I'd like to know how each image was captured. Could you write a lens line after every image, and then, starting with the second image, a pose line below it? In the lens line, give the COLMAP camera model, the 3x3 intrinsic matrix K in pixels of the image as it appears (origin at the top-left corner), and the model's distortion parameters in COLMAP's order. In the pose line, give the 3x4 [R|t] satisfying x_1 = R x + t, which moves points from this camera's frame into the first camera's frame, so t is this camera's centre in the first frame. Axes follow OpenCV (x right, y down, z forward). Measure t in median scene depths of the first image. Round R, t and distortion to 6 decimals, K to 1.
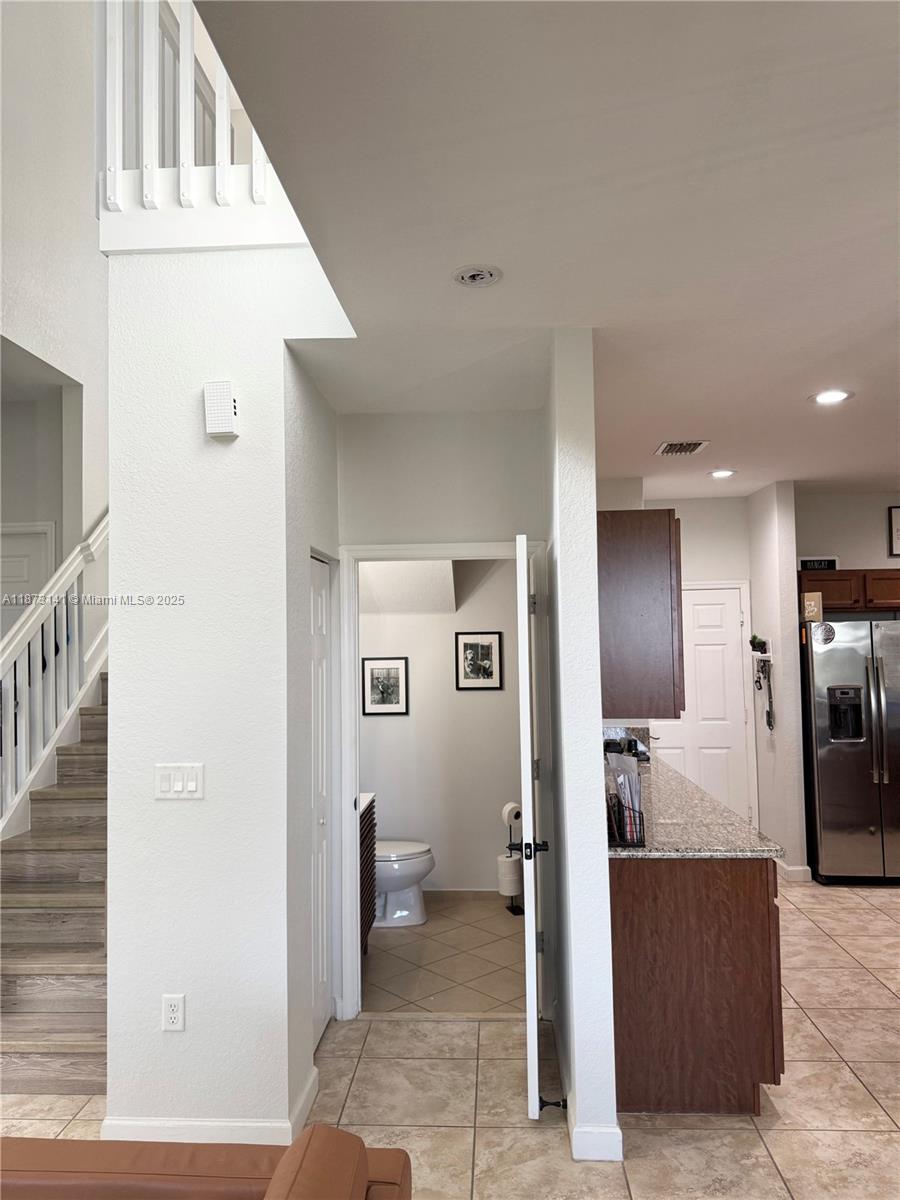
lens RADIAL K [[851.7, 0, 456.4], [0, 851.7, 603.3], [0, 0, 1]] dist [0.010672, -0.012970]
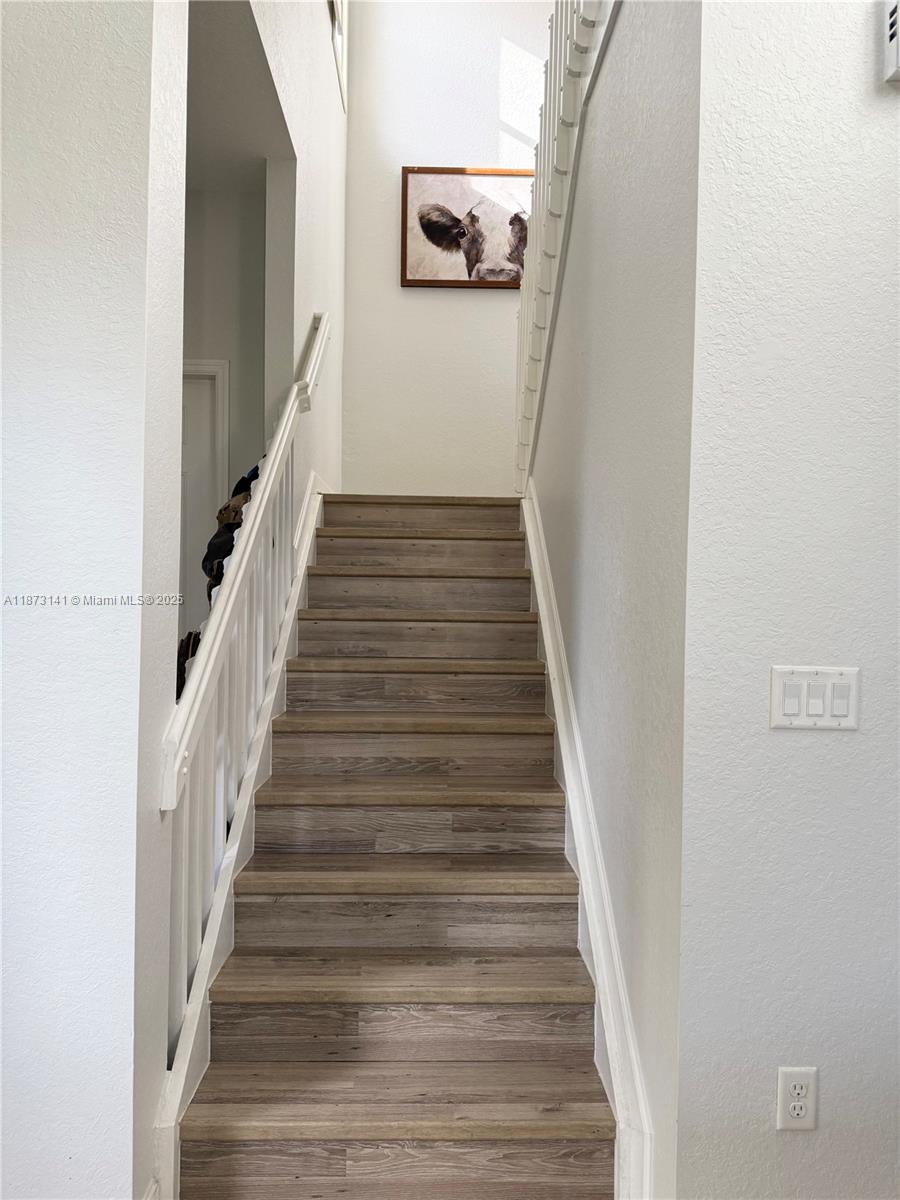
lens RADIAL K [[851.7, 0, 447.8], [0, 851.7, 597.3], [0, 0, 1]] dist [0.010672, -0.012970]
pose [[0.996862, 0.032283, 0.072274, -0.505927], [-0.035663, 0.998306, 0.045972, 0.104107], [-0.070667, -0.048405, 0.996325, 0.380765]]
